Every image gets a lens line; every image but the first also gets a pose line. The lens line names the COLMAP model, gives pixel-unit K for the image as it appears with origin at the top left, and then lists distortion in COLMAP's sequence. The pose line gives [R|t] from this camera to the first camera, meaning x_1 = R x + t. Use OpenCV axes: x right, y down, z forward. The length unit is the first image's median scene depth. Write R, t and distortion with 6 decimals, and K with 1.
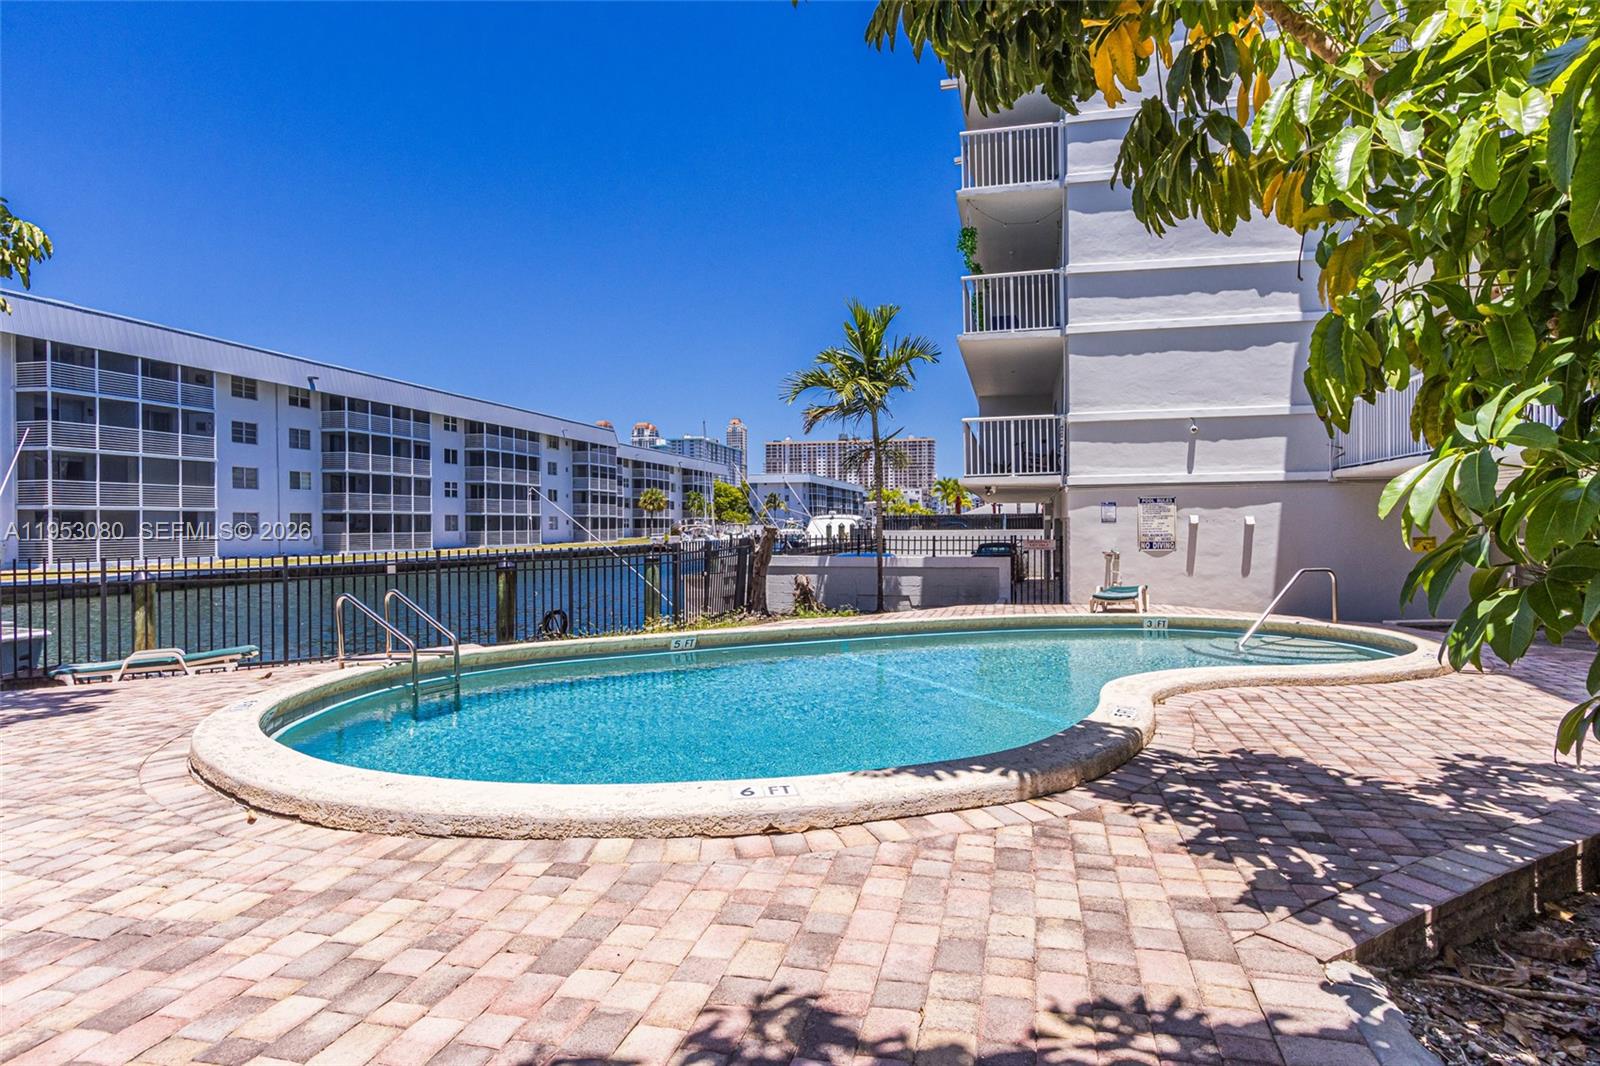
lens RADIAL K [[953.4, 0, 809.9], [0, 953.4, 525.3], [0, 0, 1]] dist [0.020360, -0.004244]
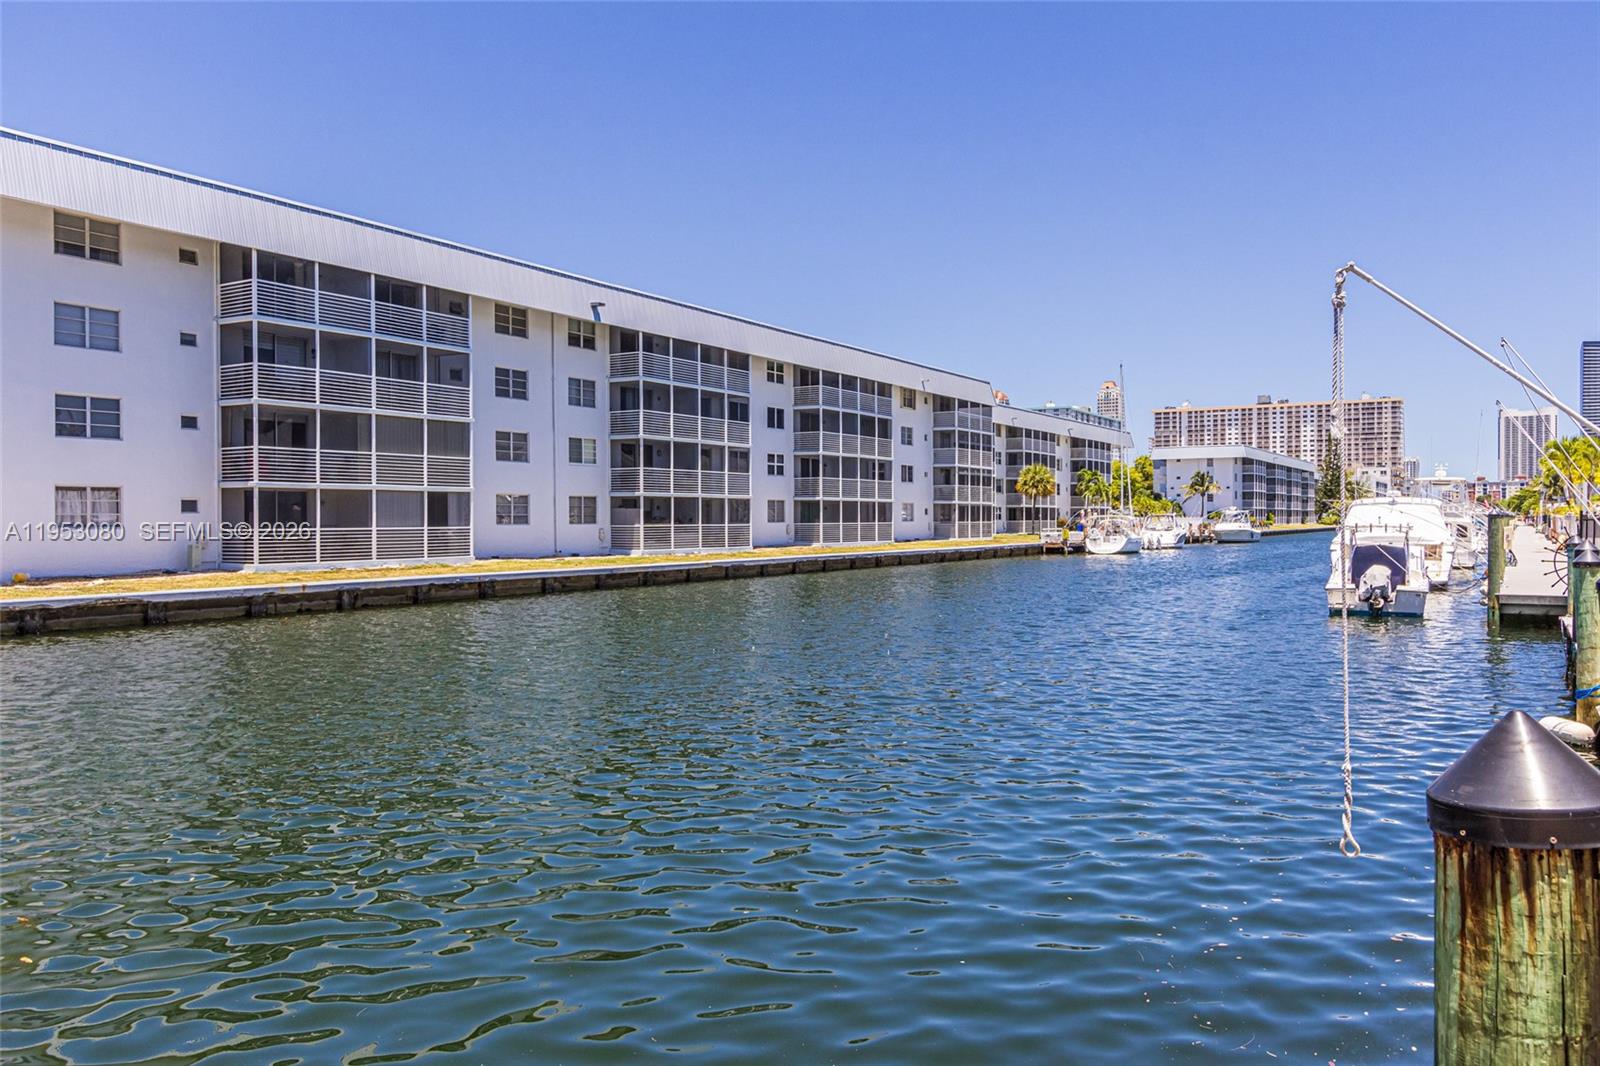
lens RADIAL K [[1187.9, 0, 798.7], [0, 1187.9, 531.8], [0, 0, 1]] dist [0.000235, 0.000888]
pose [[0.945171, 0.008584, -0.326462, -0.071612], [-0.004696, 0.999908, 0.012697, 0.001485], [0.326541, -0.010468, 0.945125, 0.172381]]
